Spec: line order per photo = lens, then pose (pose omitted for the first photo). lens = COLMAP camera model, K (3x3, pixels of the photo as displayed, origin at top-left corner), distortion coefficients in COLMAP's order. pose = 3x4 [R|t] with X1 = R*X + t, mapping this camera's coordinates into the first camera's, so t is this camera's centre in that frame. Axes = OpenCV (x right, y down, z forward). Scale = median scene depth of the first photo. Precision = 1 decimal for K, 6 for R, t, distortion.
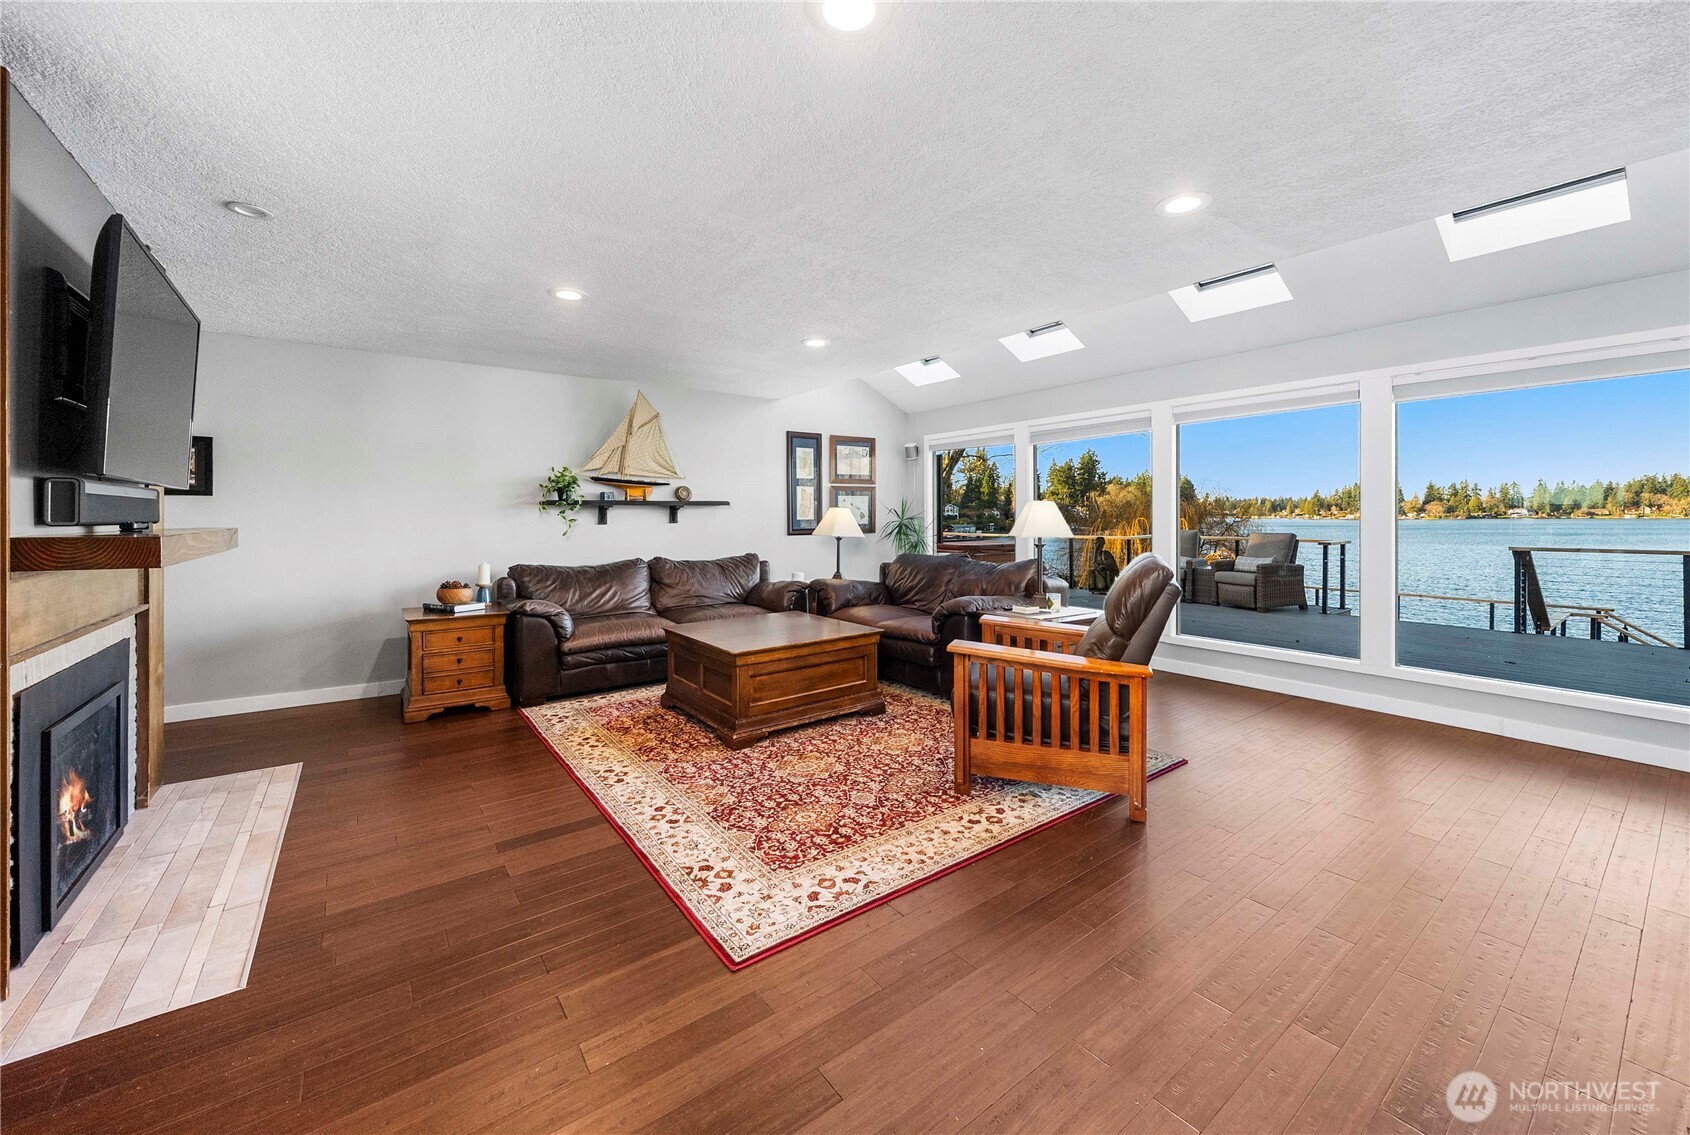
lens RADIAL K [[680.3, 0, 841.7], [0, 680.3, 543.6], [0, 0, 1]] dist [0.001995, 0.000108]
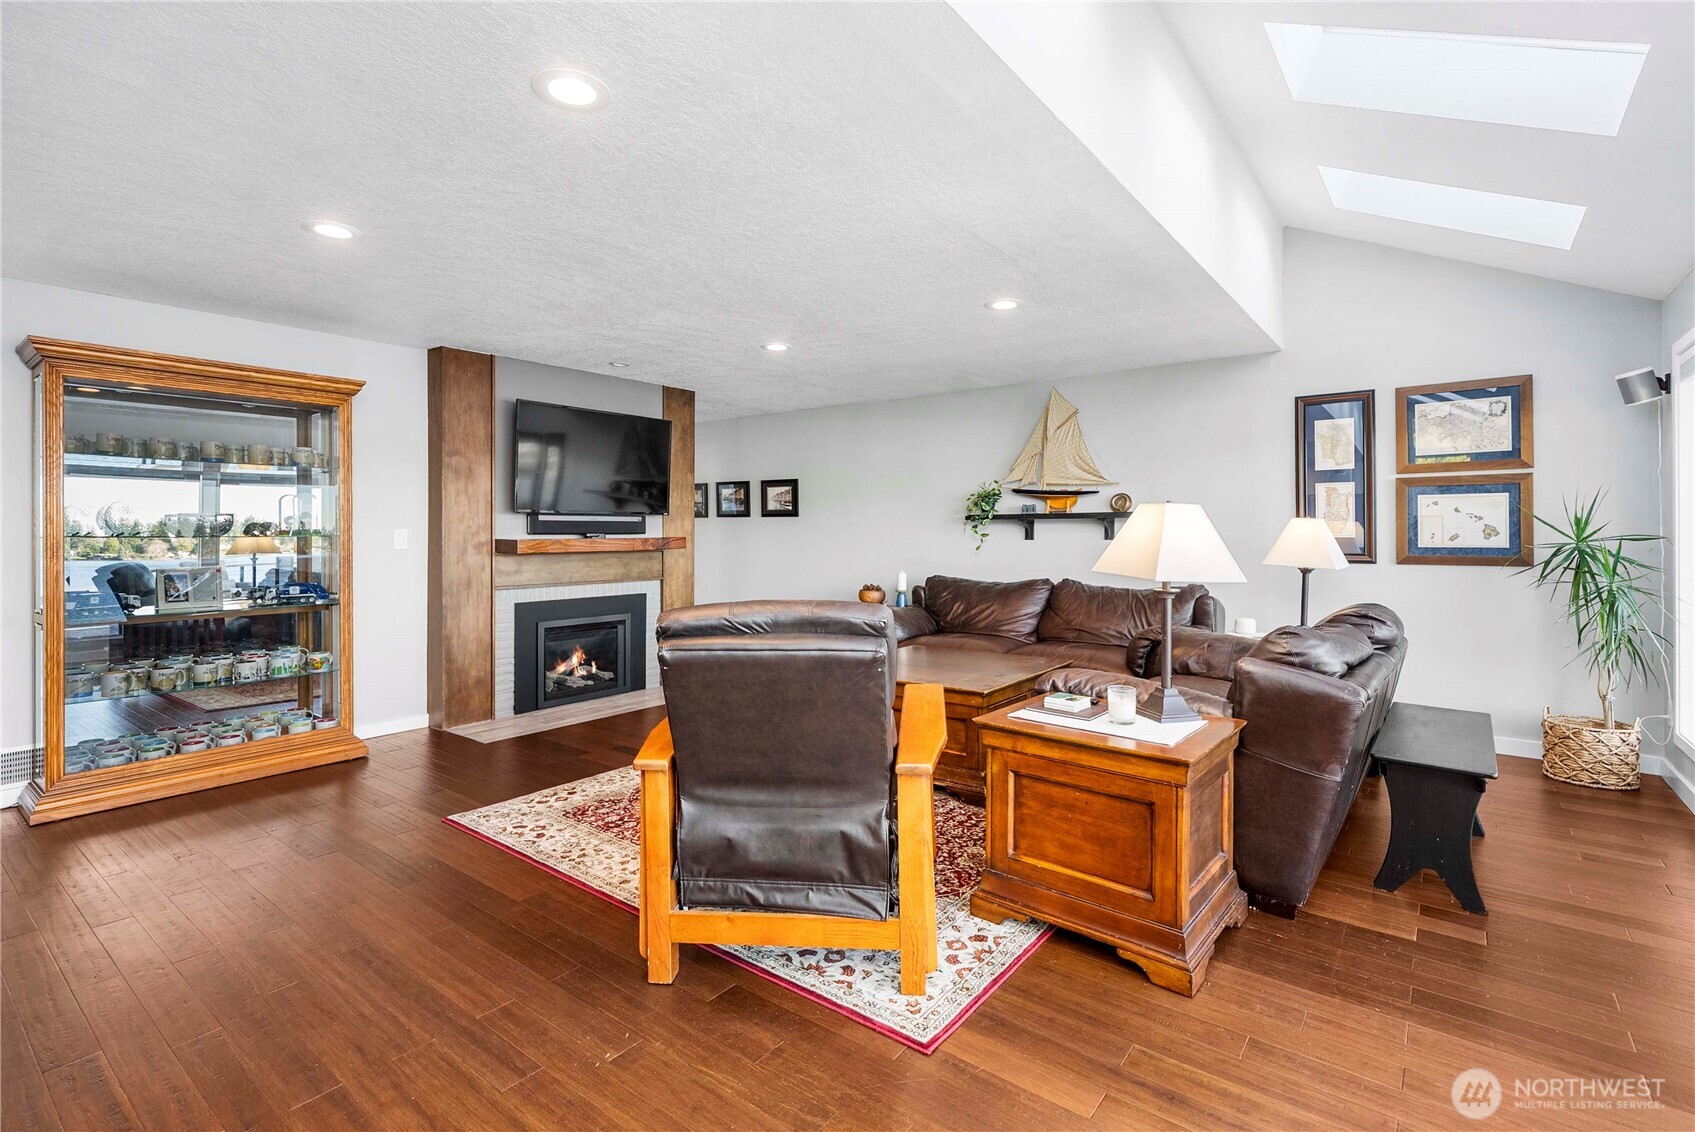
lens RADIAL K [[795.4, 0, 846.8], [0, 795.4, 525.6], [0, 0, 1]] dist [-0.000557, -0.000019]
pose [[0.243195, -0.006209, -0.969958, 0.866510], [-0.043582, 0.998900, -0.017321, -0.023871], [0.968998, 0.046485, 0.242656, 0.675175]]
